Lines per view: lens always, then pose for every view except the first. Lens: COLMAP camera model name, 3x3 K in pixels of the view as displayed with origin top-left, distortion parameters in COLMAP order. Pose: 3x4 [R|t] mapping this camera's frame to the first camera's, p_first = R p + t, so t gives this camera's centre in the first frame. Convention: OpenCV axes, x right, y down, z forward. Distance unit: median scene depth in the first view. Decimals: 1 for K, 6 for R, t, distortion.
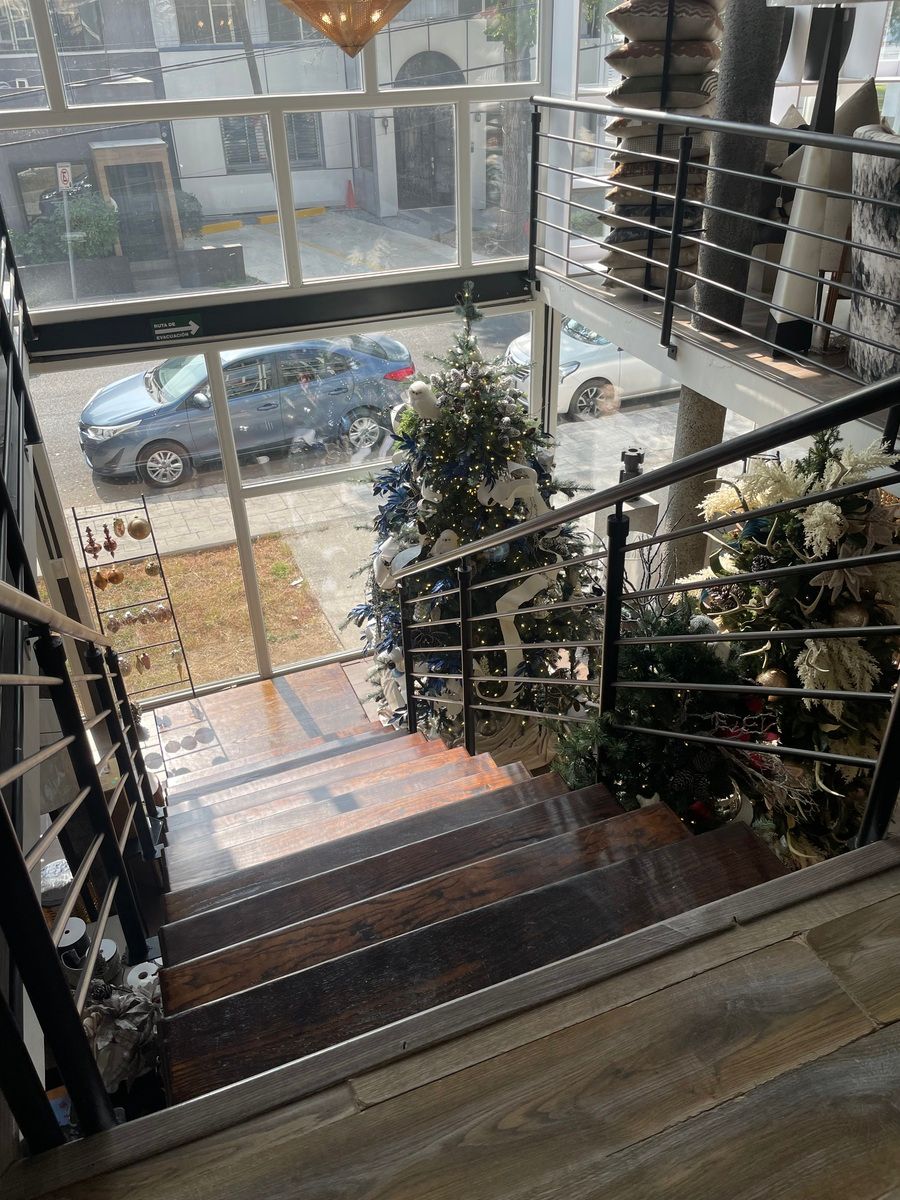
lens RADIAL K [[911.5, 0, 460.8], [0, 911.5, 600.5], [0, 0, 1]] dist [0.084923, -0.119604]
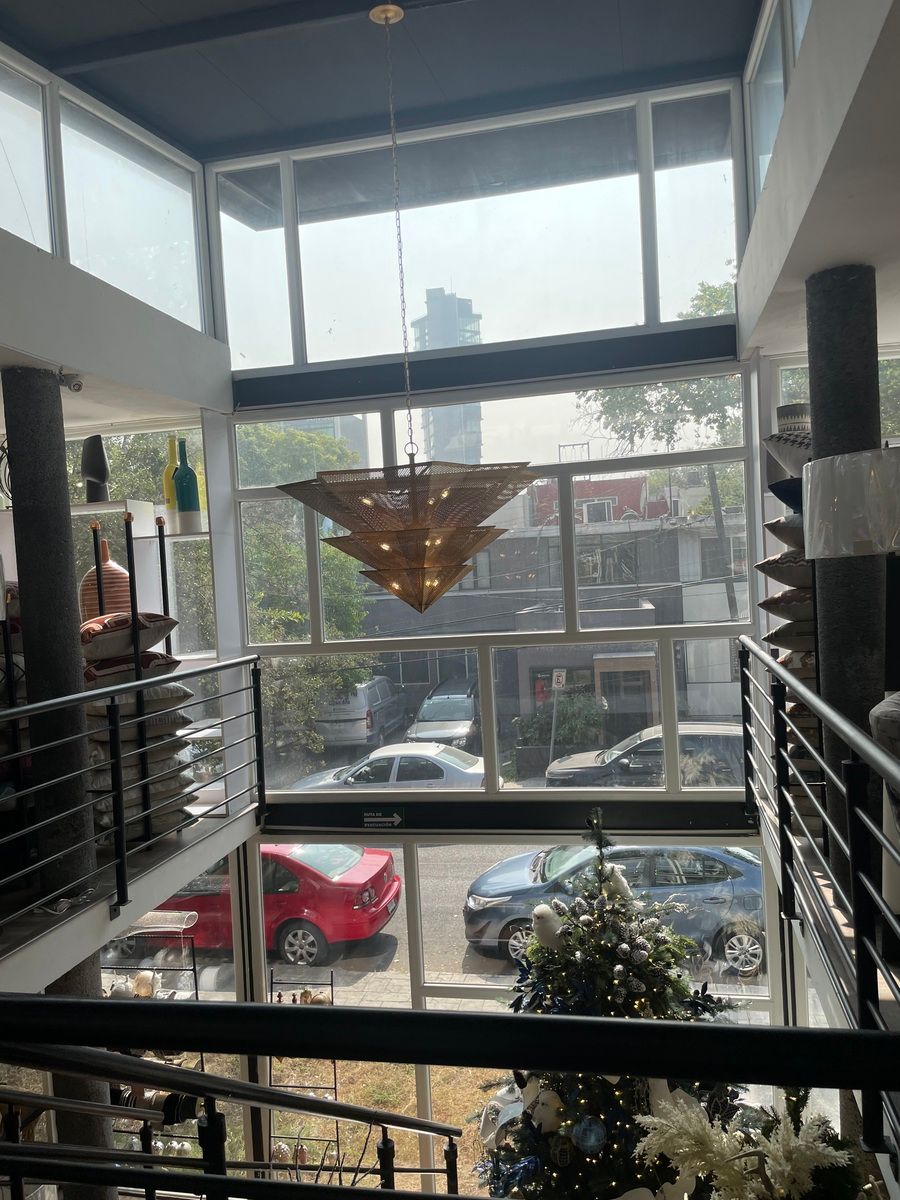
lens RADIAL K [[911.5, 0, 460.8], [0, 911.5, 600.5], [0, 0, 1]] dist [0.084923, -0.119604]
pose [[0.822738, -0.014599, -0.568234, 0.455863], [-0.265320, 0.874225, -0.406614, -0.116389], [0.502700, 0.485301, 0.715385, 0.152453]]
